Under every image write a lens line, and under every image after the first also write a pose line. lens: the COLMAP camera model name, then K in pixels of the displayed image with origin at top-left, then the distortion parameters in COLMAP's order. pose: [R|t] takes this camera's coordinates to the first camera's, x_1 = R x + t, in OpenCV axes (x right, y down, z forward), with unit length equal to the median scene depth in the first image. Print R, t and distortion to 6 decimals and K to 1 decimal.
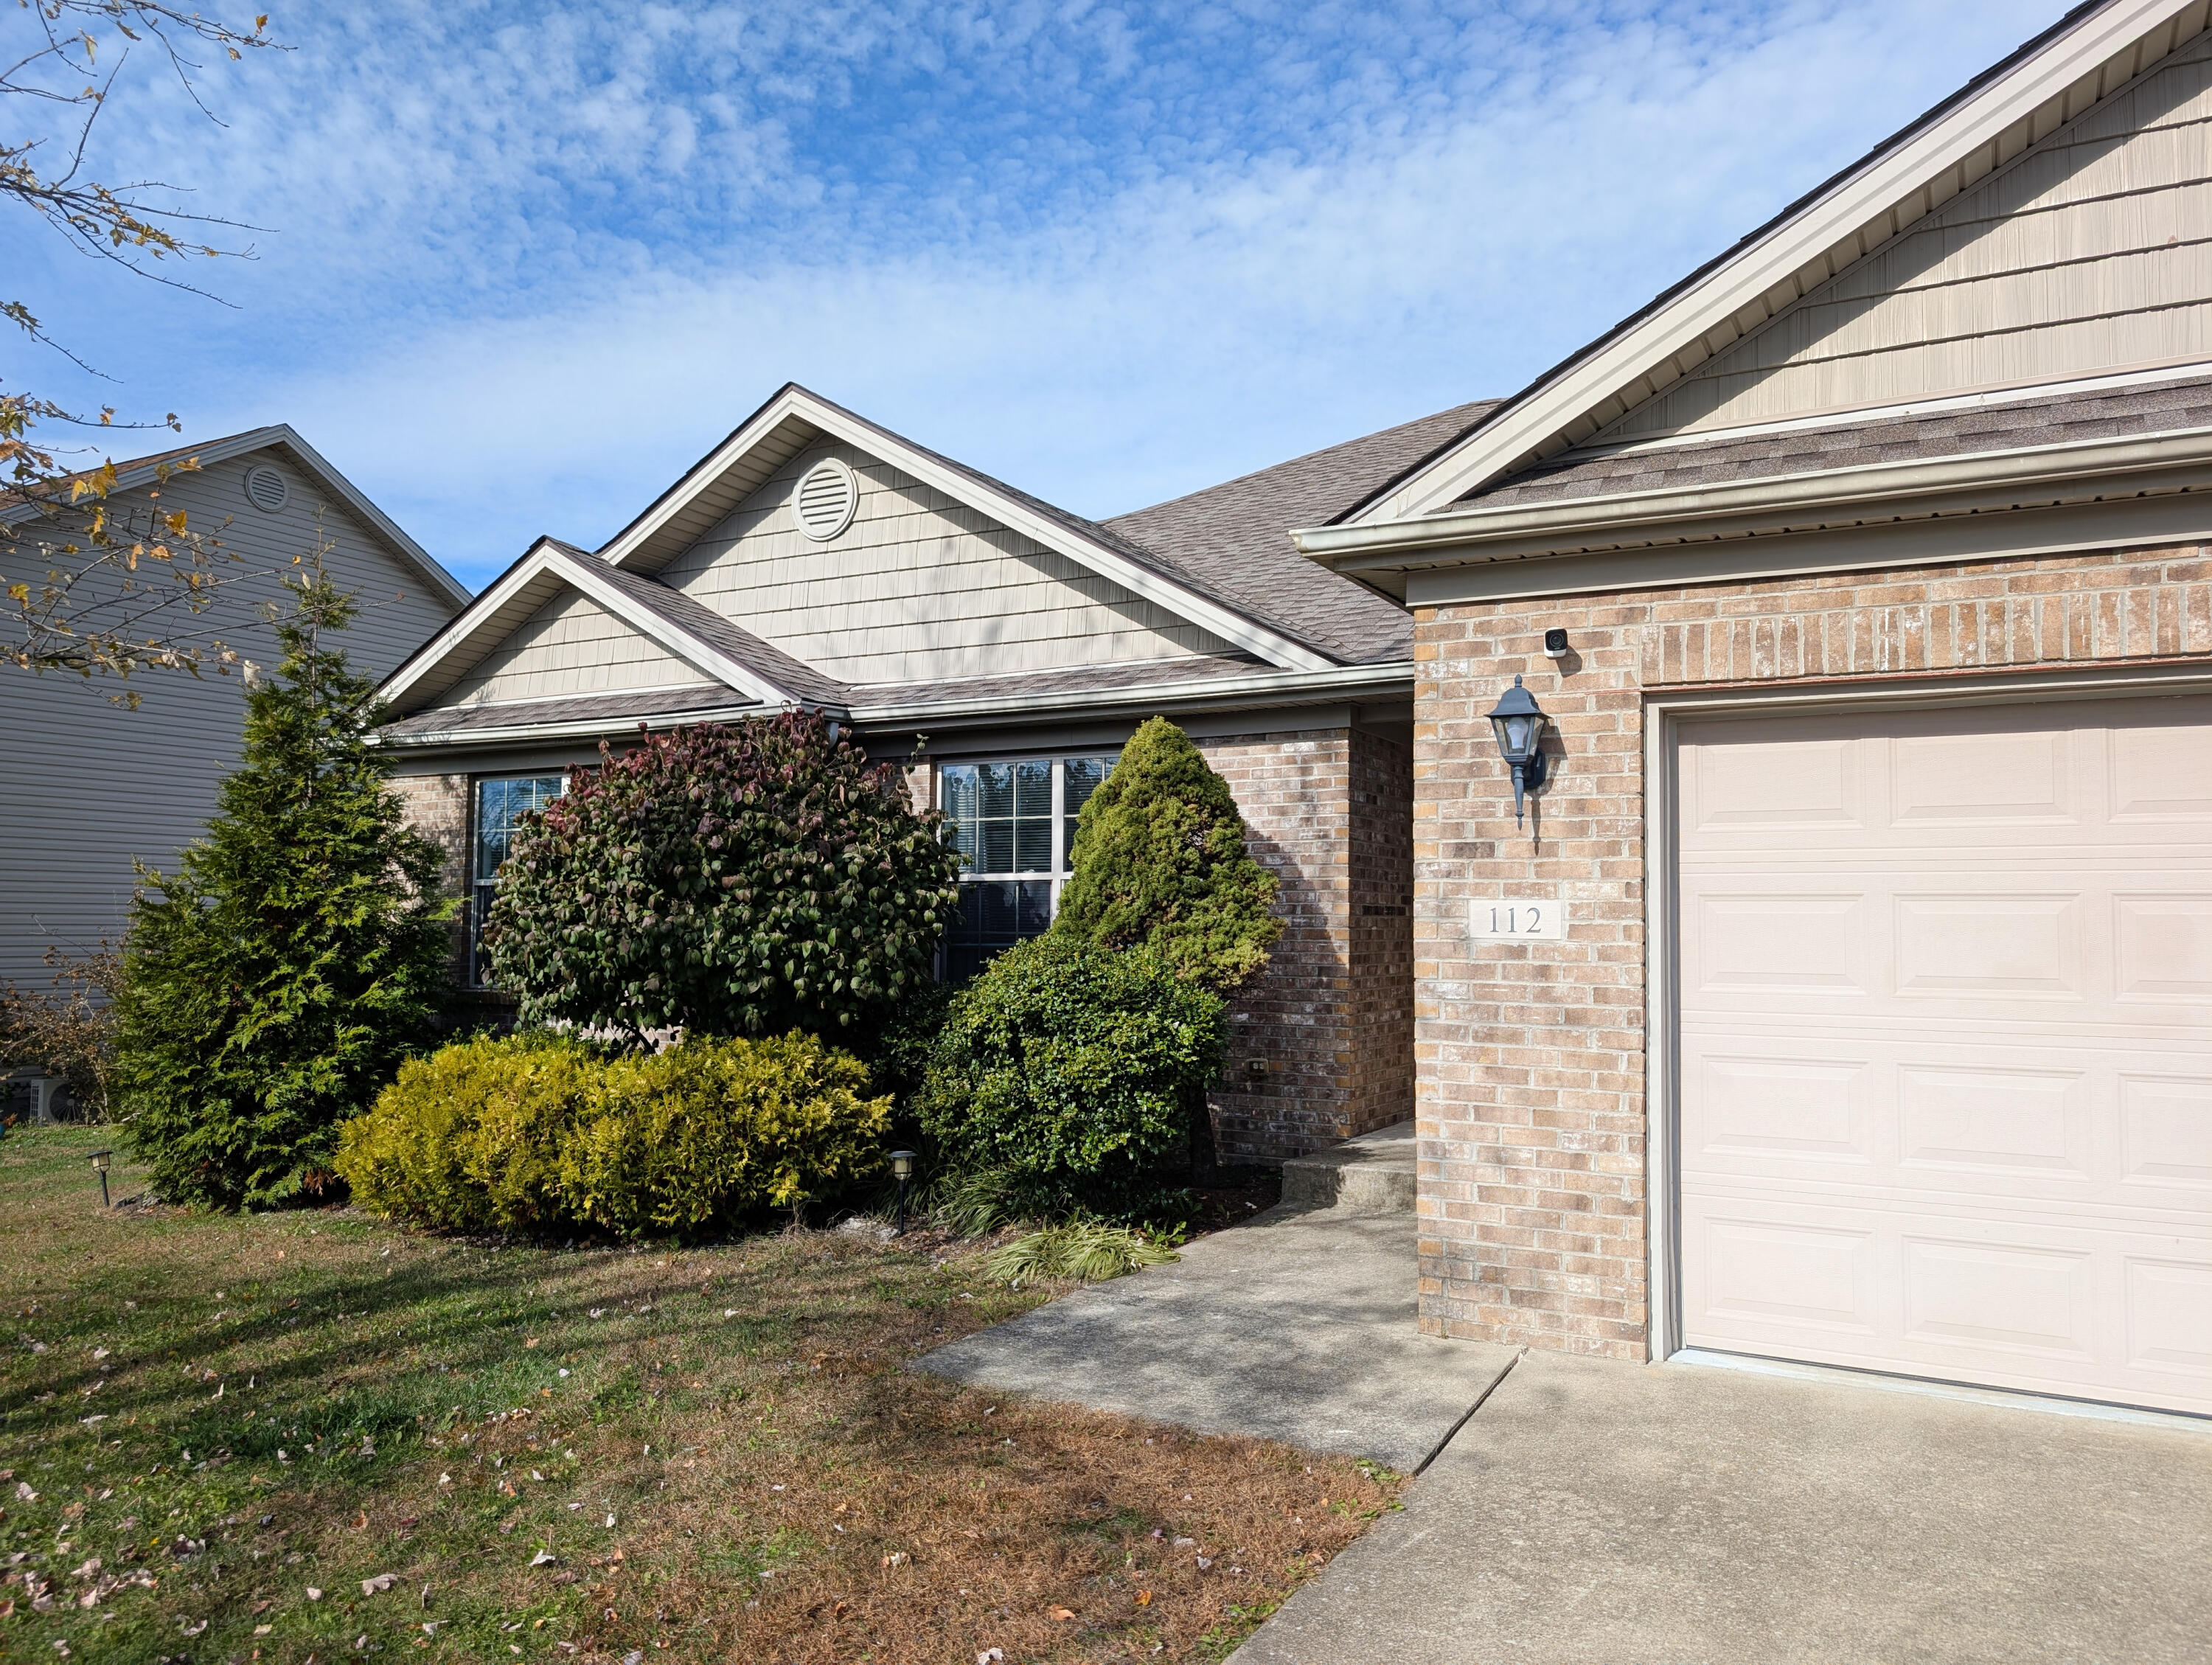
lens RADIAL K [[1542.7, 0, 1106.0], [0, 1542.7, 832.5], [0, 0, 1]] dist [0.006374, -0.003381]
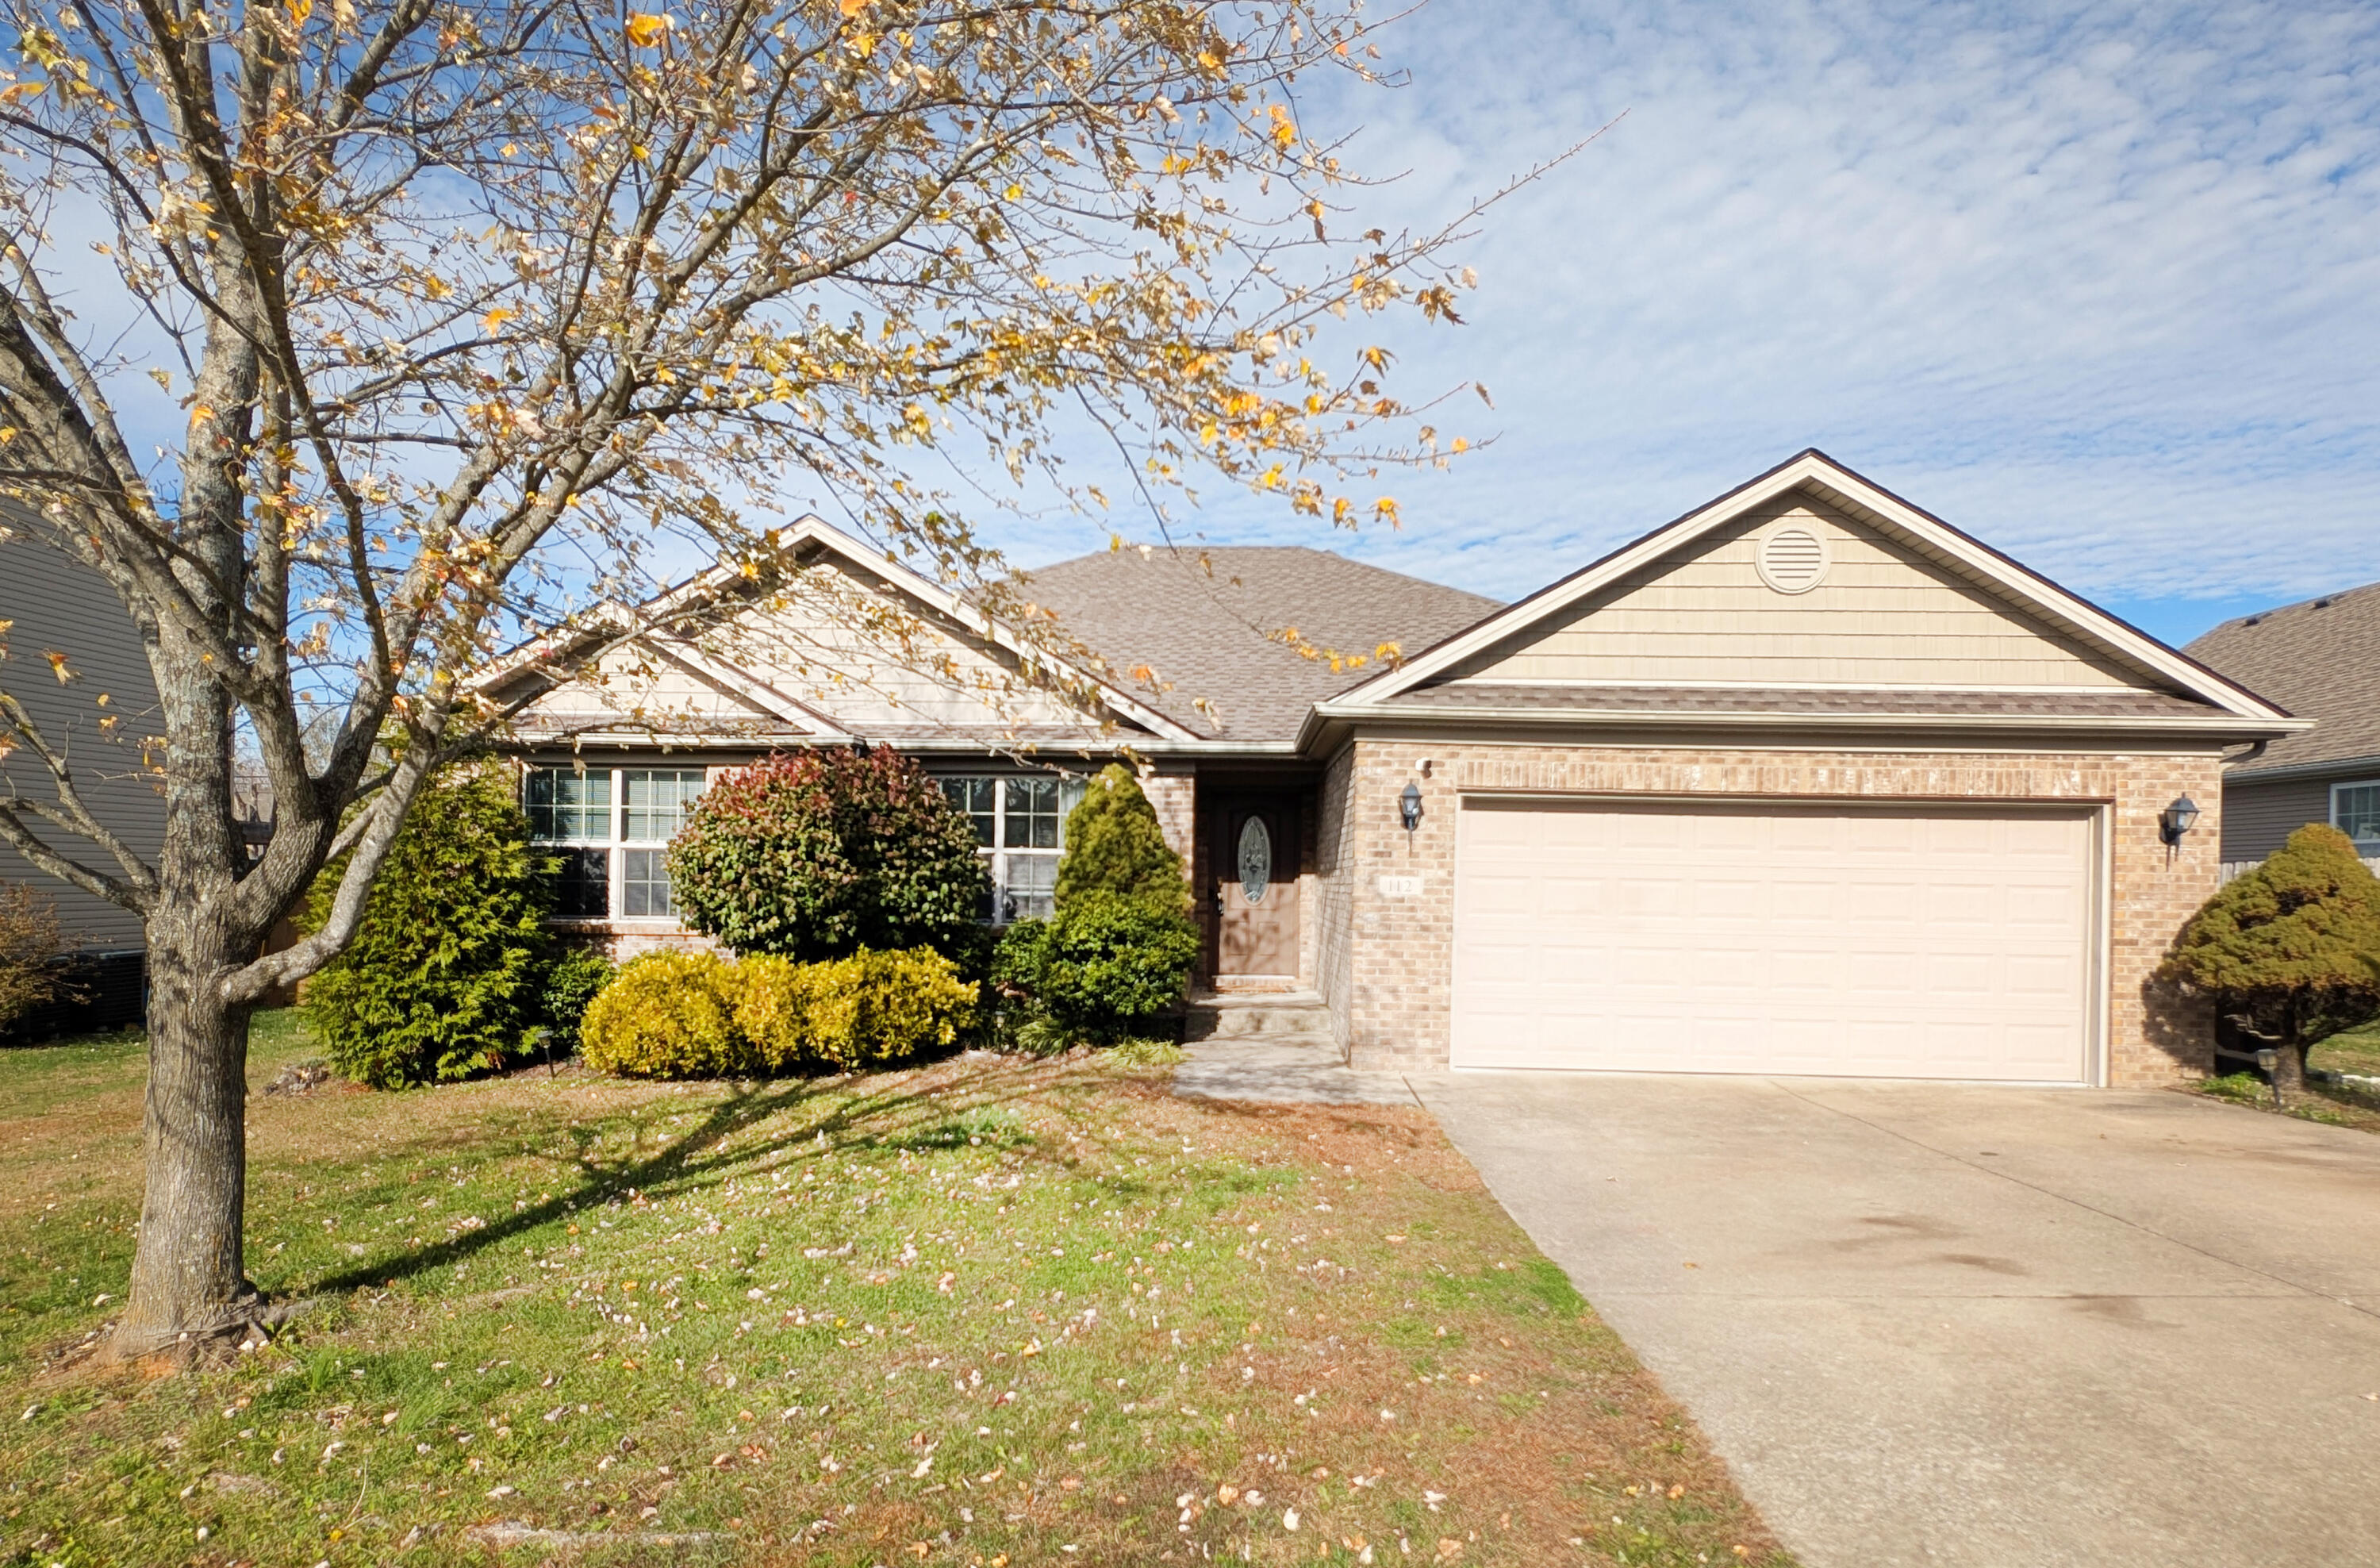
lens RADIAL K [[1205.2, 0, 1190.6], [0, 1205.2, 859.7], [0, 0, 1]] dist [-0.001899, 0.000181]
pose [[0.902748, 0.014038, 0.429940, -0.513652], [-0.036119, 0.998411, 0.043242, -0.031351], [-0.428650, -0.054566, 0.901821, -0.305290]]
